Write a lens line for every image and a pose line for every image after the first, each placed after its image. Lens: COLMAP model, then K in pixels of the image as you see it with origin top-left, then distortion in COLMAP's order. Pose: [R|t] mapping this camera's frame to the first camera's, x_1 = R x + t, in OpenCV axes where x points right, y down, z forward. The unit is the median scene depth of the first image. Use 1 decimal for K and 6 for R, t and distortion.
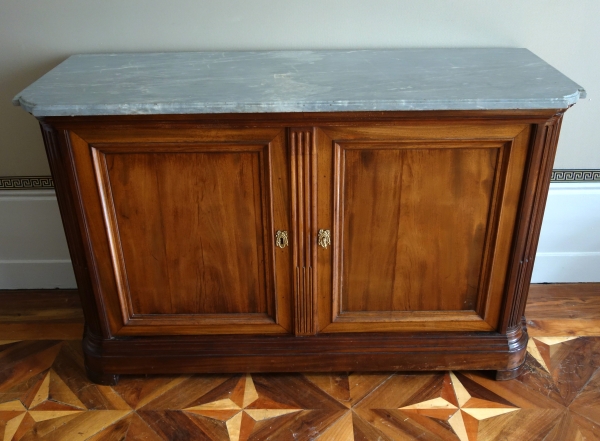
lens RADIAL K [[600.9, 0, 303.0], [0, 600.9, 201.6], [0, 0, 1]] dist [-0.021092, 0.000000]
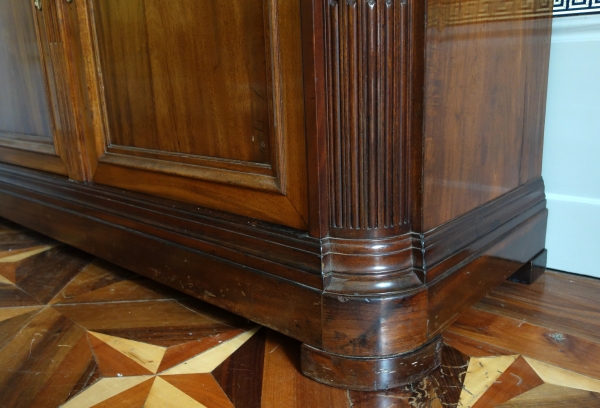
lens RADIAL K [[526.6, 0, 314.2], [0, 526.6, 212.8], [0, 0, 1]] dist [-0.010752, -0.023018]
pose [[0.753158, 0.161205, -0.637782, 0.566493], [-0.284096, 0.954145, -0.094321, 0.248222], [0.593332, 0.252230, 0.764420, 0.777304]]
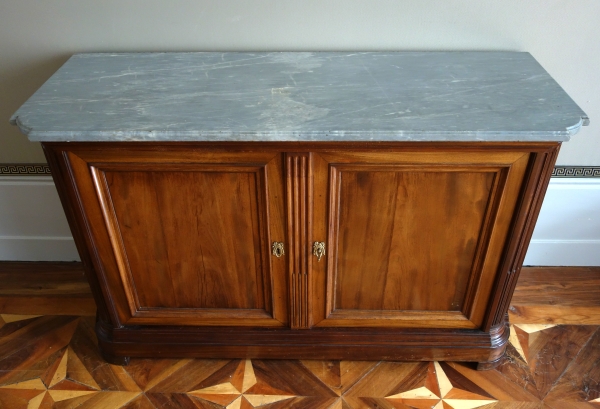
lens RADIAL K [[528.0, 0, 296.2], [0, 528.0, 197.1], [0, 0, 1]] dist [-0.012998, -0.019351]
pose [[0.999602, 0.017050, -0.022491, 0.014198], [-0.013621, 0.989390, 0.144644, -0.153232], [0.024718, -0.144280, 0.989228, 0.107222]]
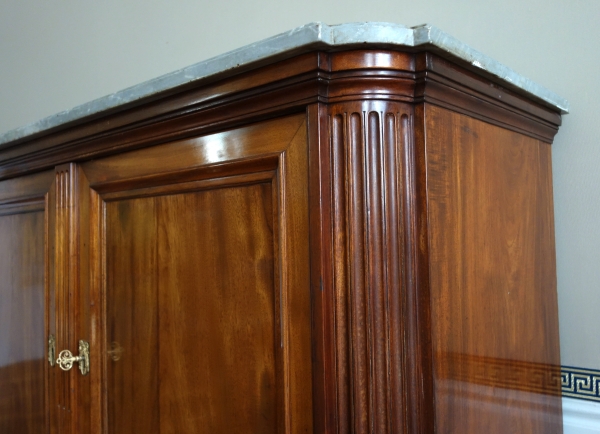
lens RADIAL K [[562.1, 0, 334.6], [0, 562.1, 206.3], [0, 0, 1]] dist [-0.017391, 0.000000]
pose [[0.765695, -0.042891, -0.641773, 0.576273], [-0.286319, 0.870737, -0.399798, 0.078322], [0.575963, 0.489875, 0.654438, 0.675473]]
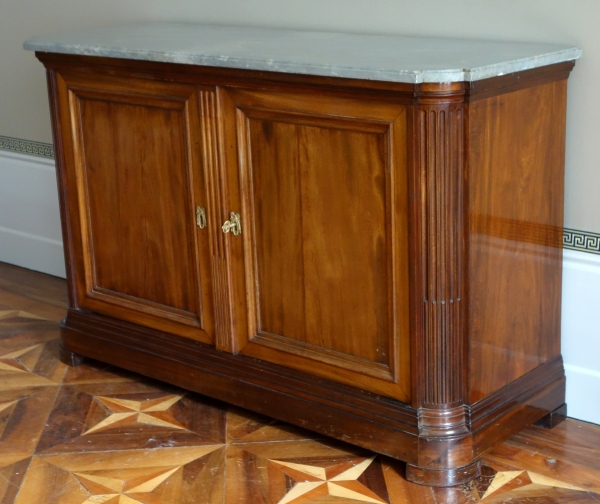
lens RADIAL K [[1195.2, 0, 344.7], [0, 1195.2, 253.6], [0, 0, 1]] dist [0.032779, 0.000000]
pose [[0.768219, 0.170879, -0.616960, 1.187118], [-0.281365, 0.955773, -0.085627, 0.198287], [0.575041, 0.239371, 0.782323, -0.243970]]
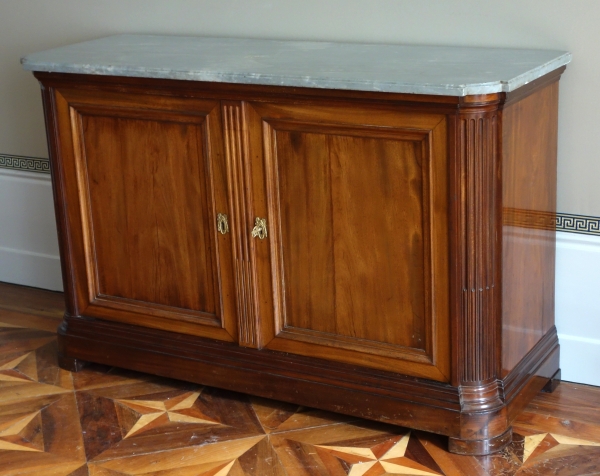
lens RADIAL K [[1184.5, 0, 320.7], [0, 1184.5, 228.7], [0, 0, 1]] dist [0.023634, 0.000000]
pose [[0.871377, 0.122979, -0.474950, 0.948651], [-0.201028, 0.972575, -0.116990, 0.247806], [0.447537, 0.197421, 0.872202, -0.534047]]
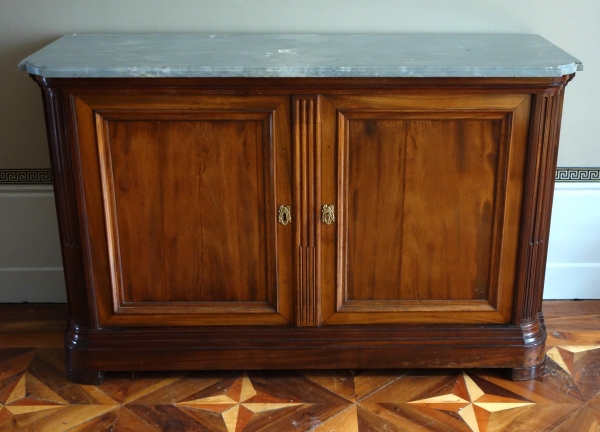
lens RADIAL K [[847.6, 0, 330.1], [0, 847.6, 217.1], [0, 0, 1]] dist [0.007545, 0.000000]
pose [[0.999617, 0.009839, 0.025851, 0.003112], [-0.006901, 0.993753, -0.111386, 0.210615], [-0.026786, 0.111165, 0.993441, -0.353910]]
